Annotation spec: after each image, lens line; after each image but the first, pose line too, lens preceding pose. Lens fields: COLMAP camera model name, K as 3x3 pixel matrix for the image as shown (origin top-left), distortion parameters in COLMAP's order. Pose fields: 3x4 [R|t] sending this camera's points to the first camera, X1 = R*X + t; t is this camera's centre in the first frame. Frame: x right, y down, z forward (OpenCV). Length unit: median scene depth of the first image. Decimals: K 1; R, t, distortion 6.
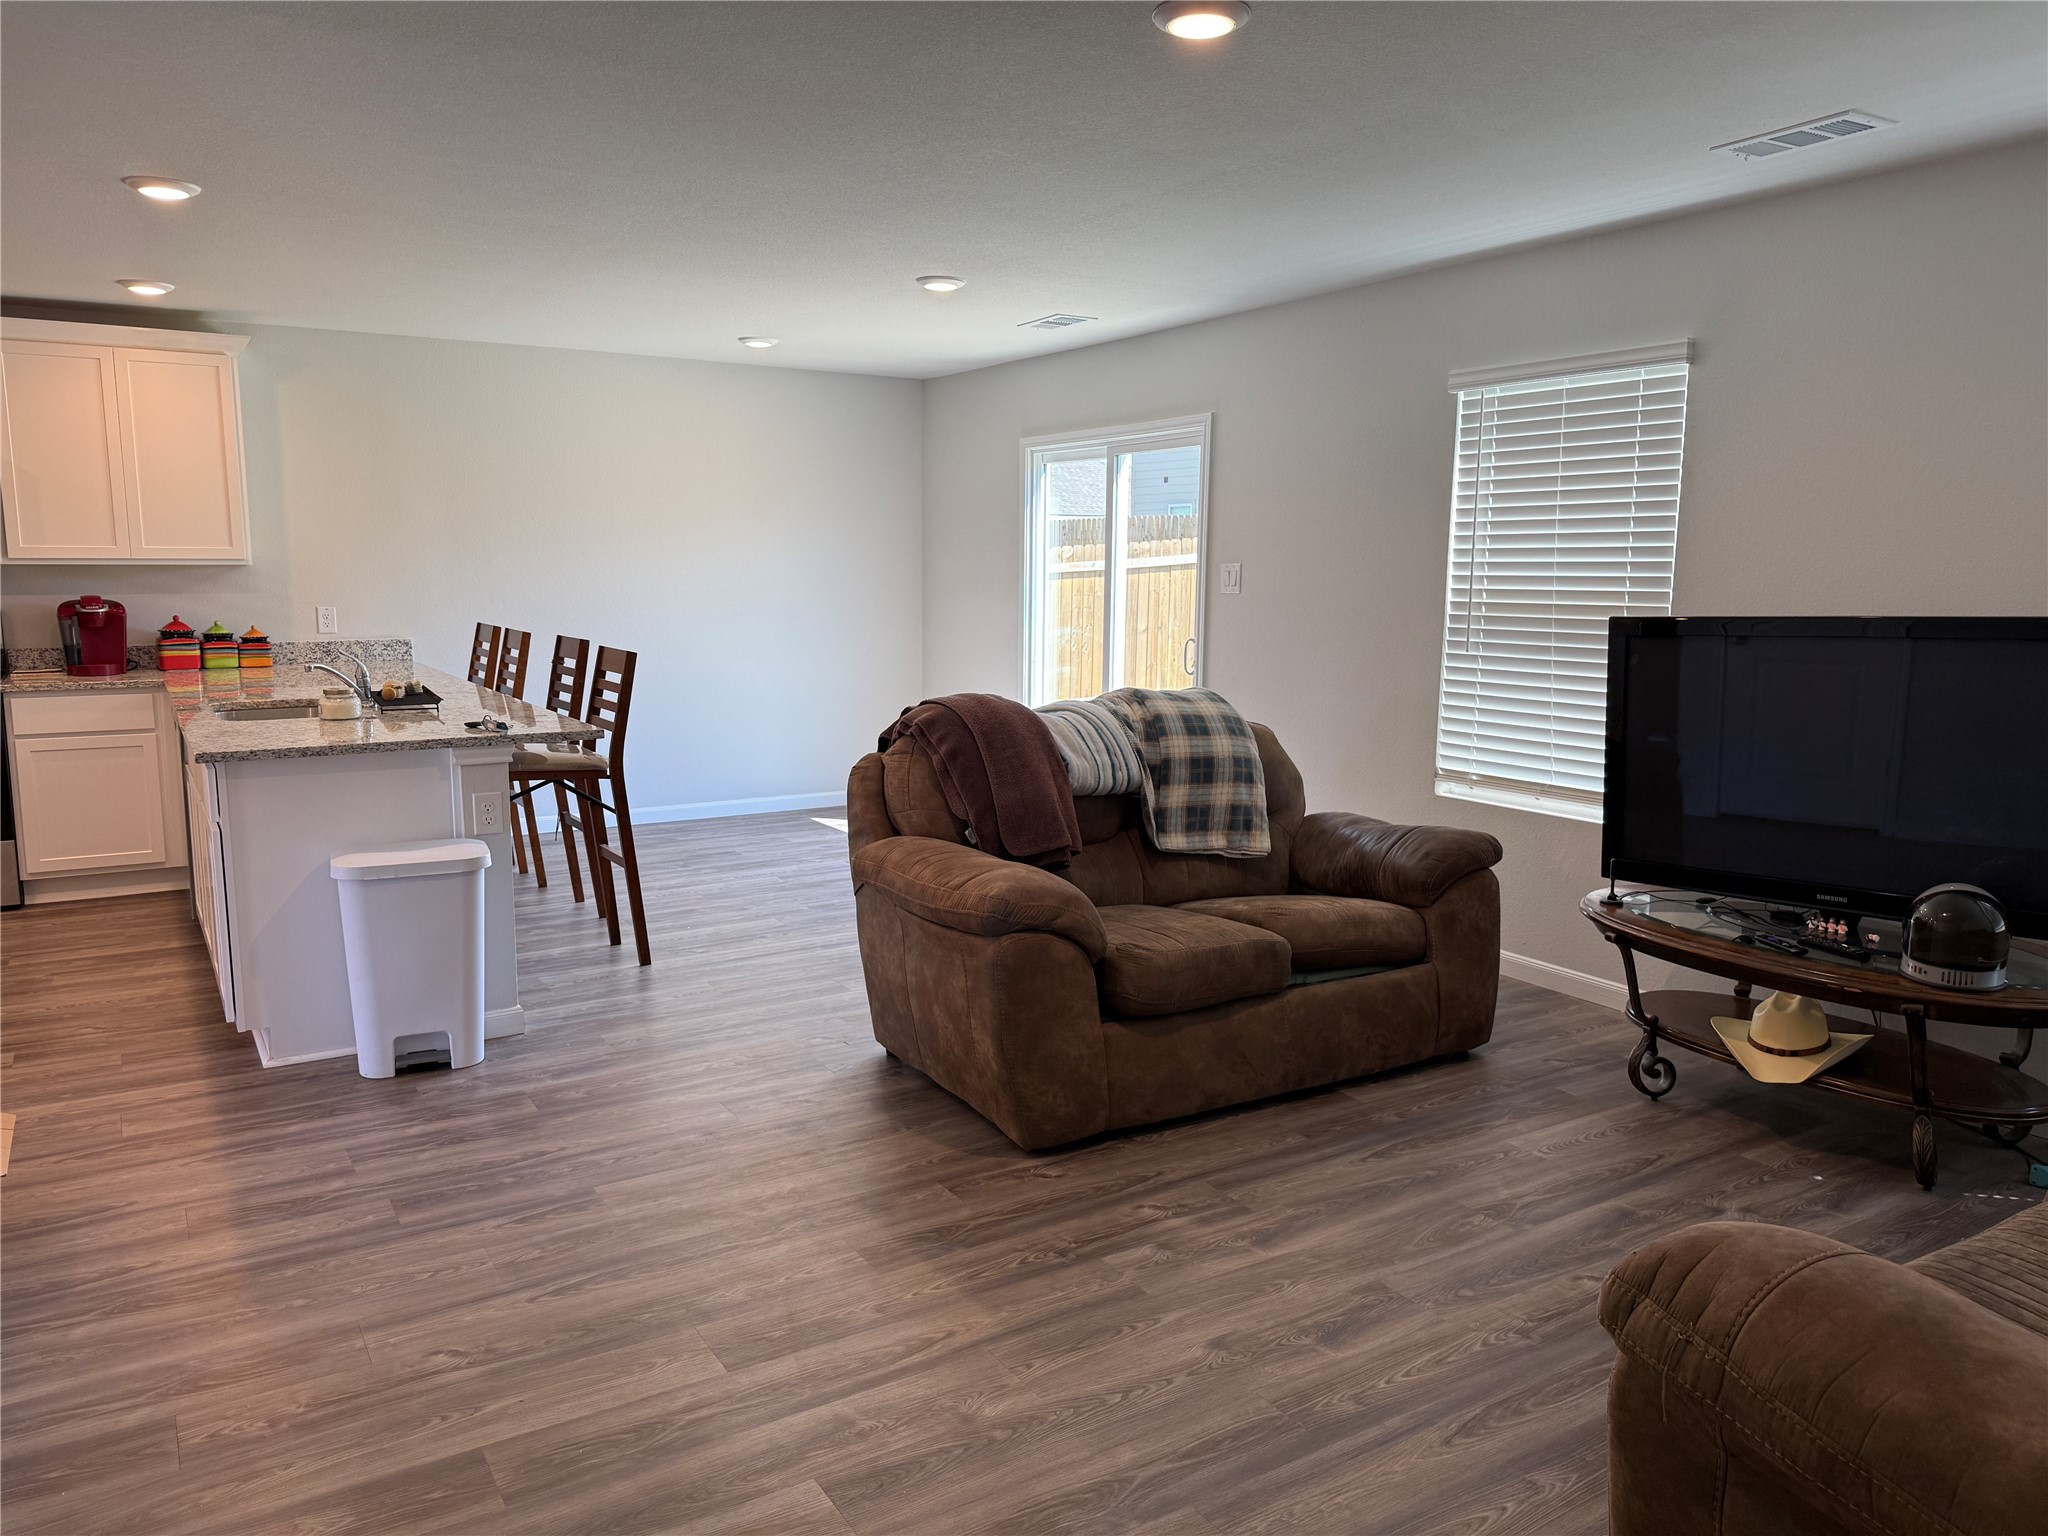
lens RADIAL K [[1446.6, 0, 1014.3], [0, 1446.6, 762.3], [0, 0, 1]] dist [0.047705, -0.055722]
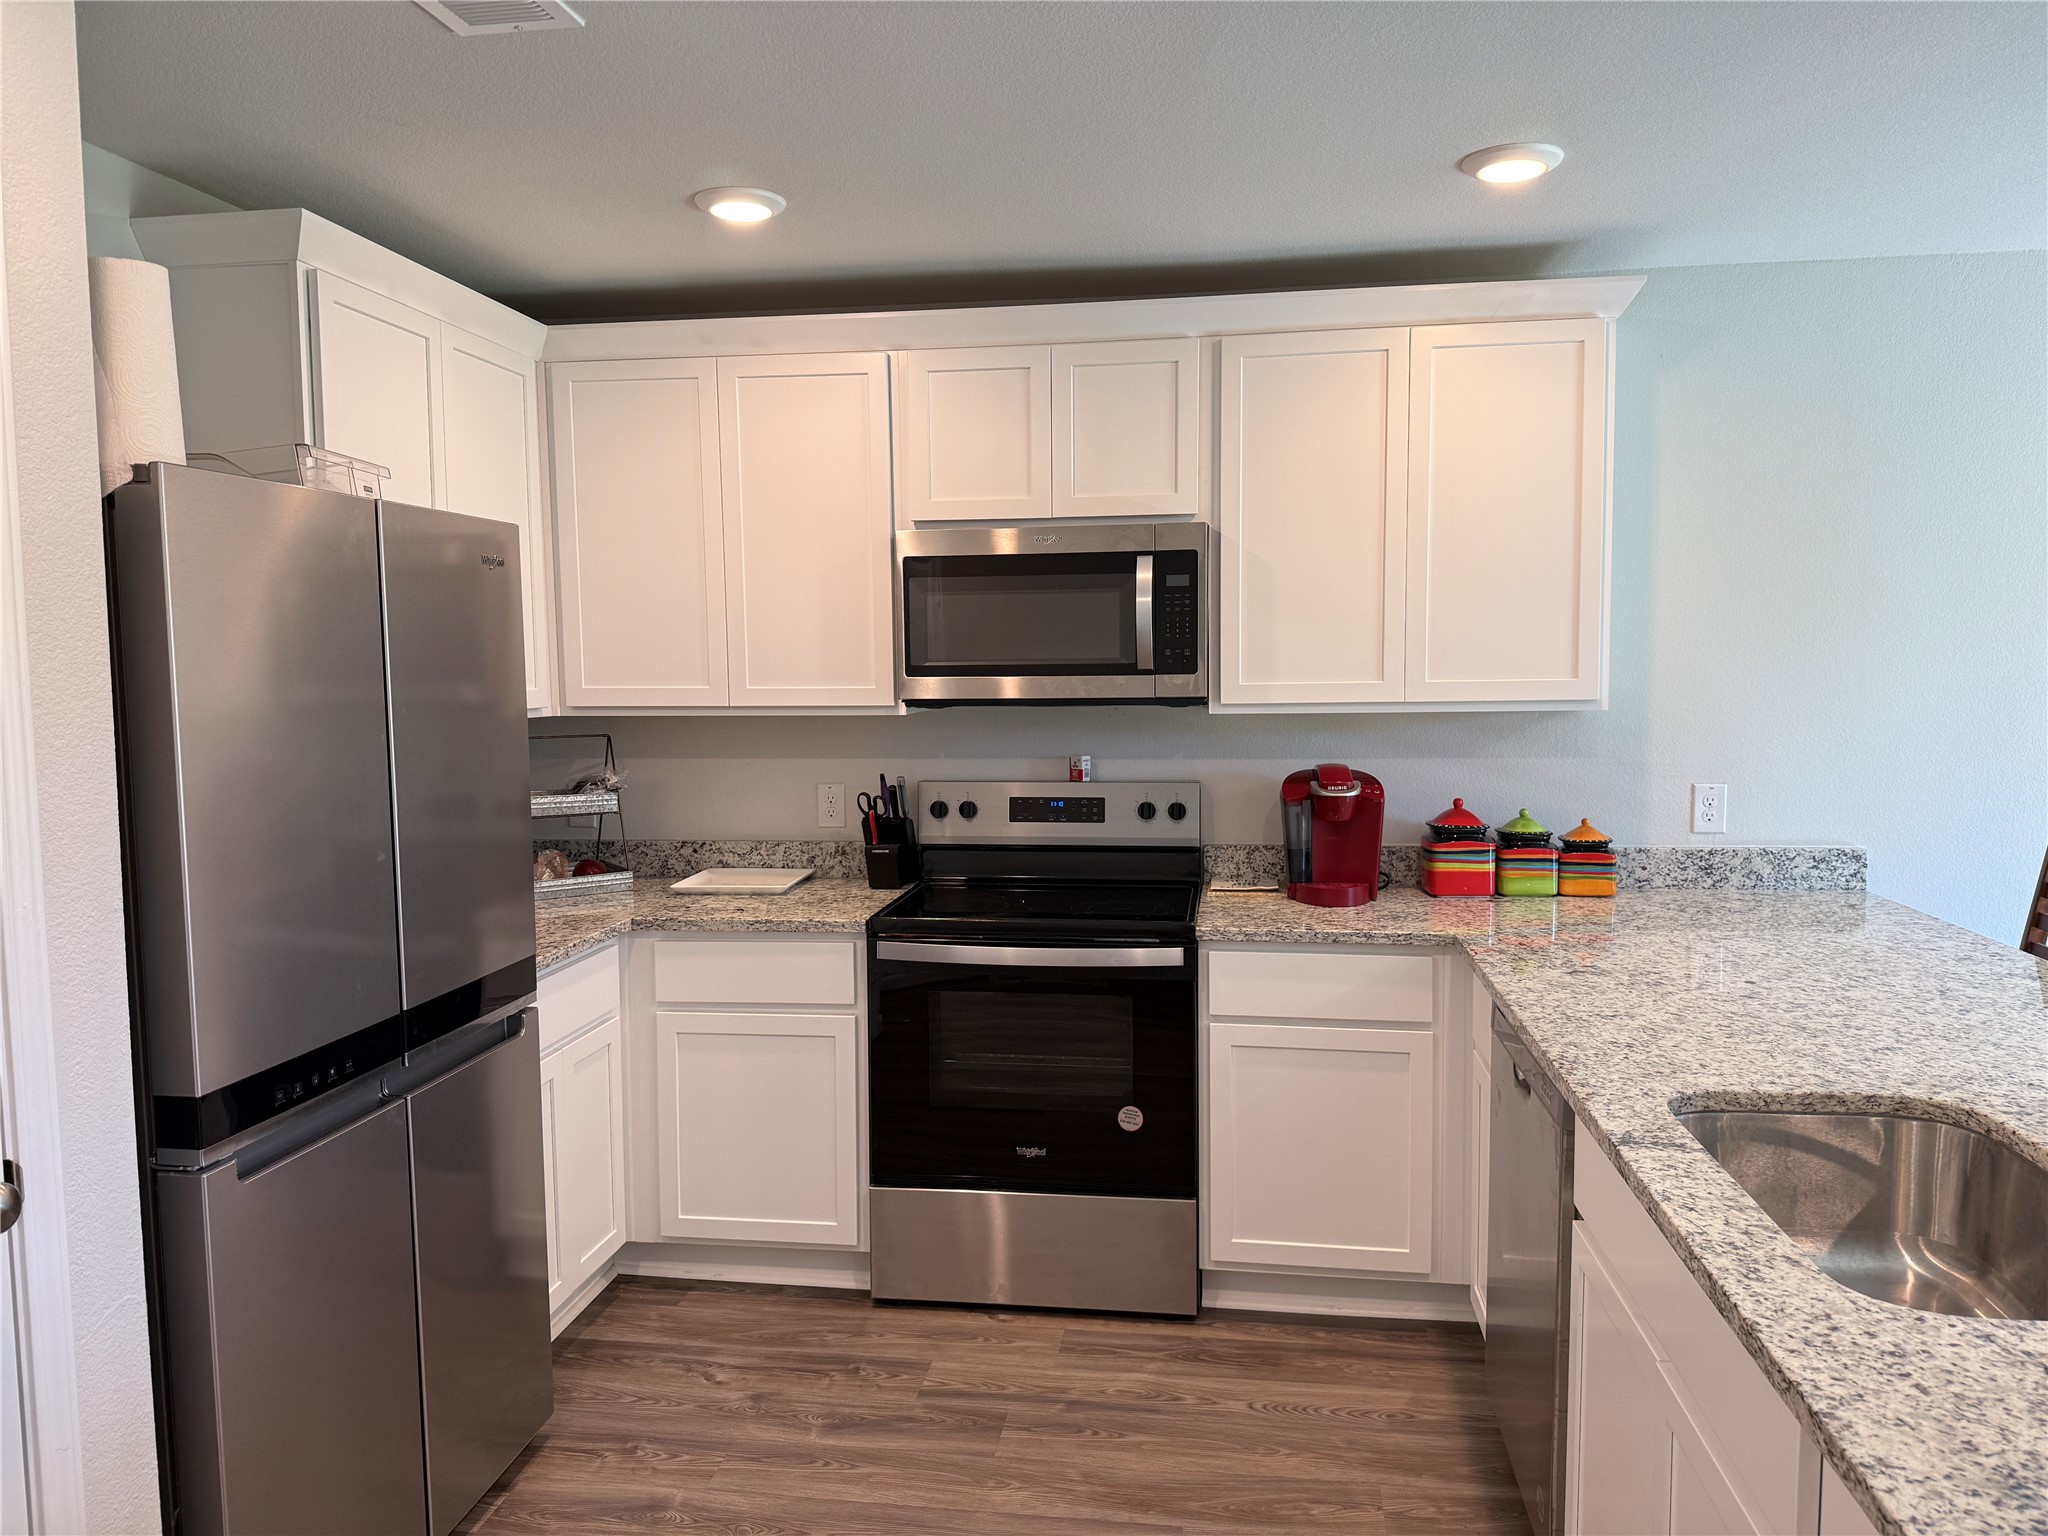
lens RADIAL K [[1446.6, 0, 1028.7], [0, 1446.6, 761.2], [0, 0, 1]] dist [0.047705, -0.055722]
pose [[0.761160, 0.030067, -0.647867, -0.338512], [-0.075257, 0.996272, -0.042181, -0.078608], [0.644183, 0.080863, 0.760585, 0.467951]]
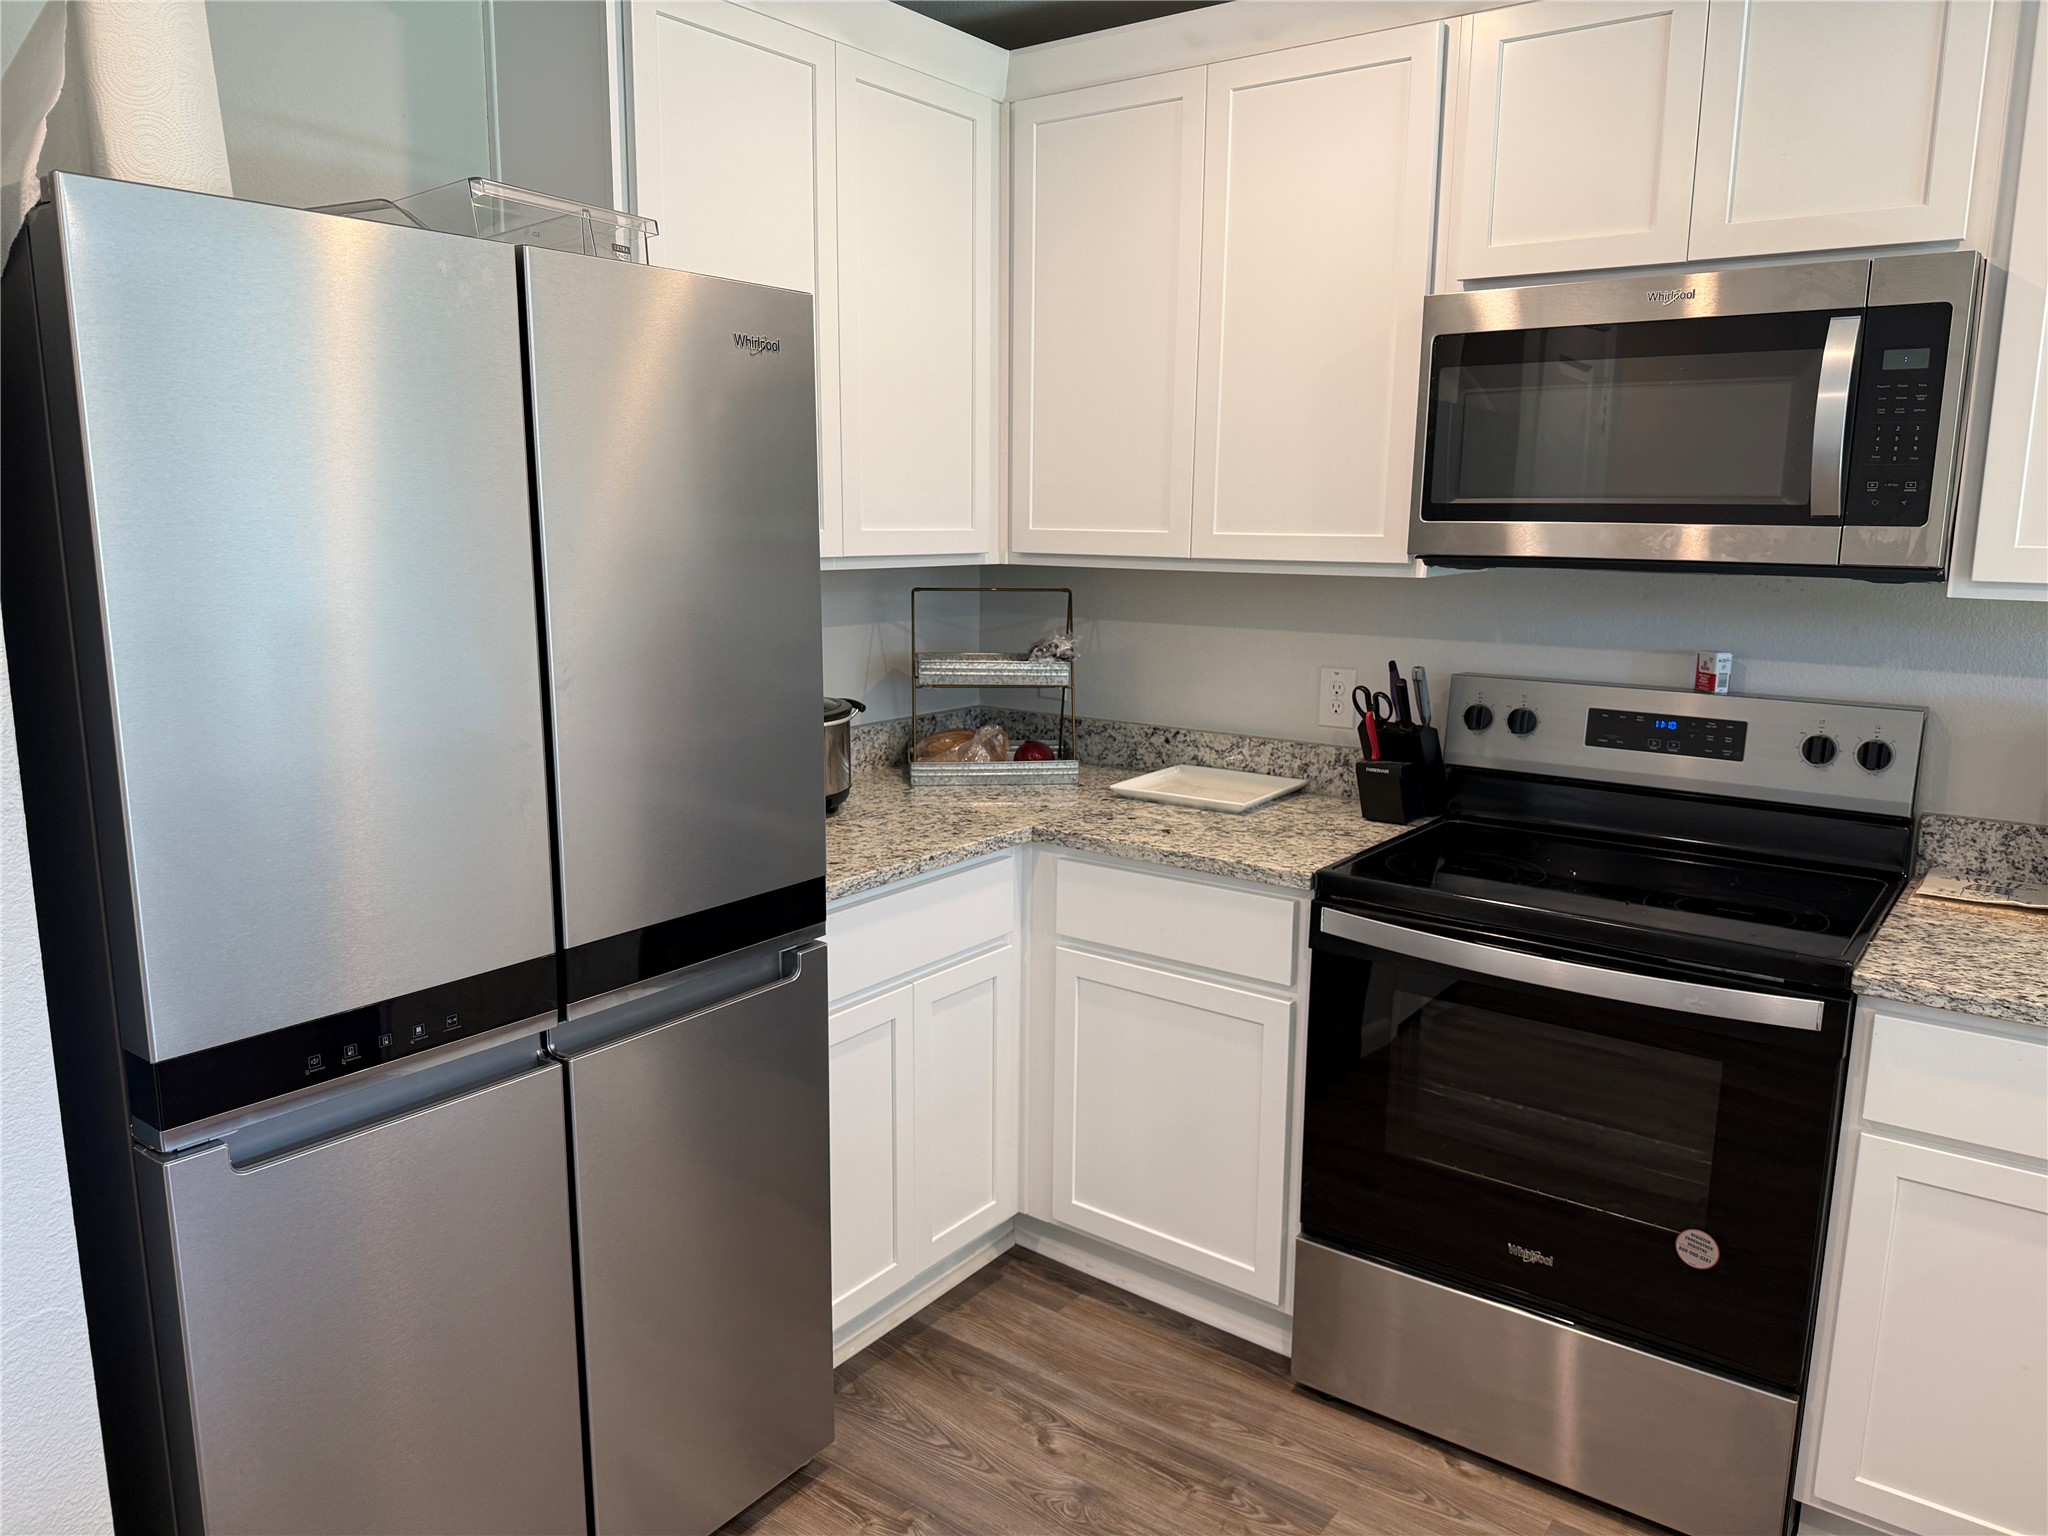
lens RADIAL K [[1446.6, 0, 1019.1], [0, 1446.6, 773.1], [0, 0, 1]] dist [0.047705, -0.055722]
pose [[0.357598, 0.164349, -0.919301, -0.413868], [-0.137790, 0.982904, 0.122121, -0.097934], [0.923655, 0.083000, 0.374130, 0.622130]]
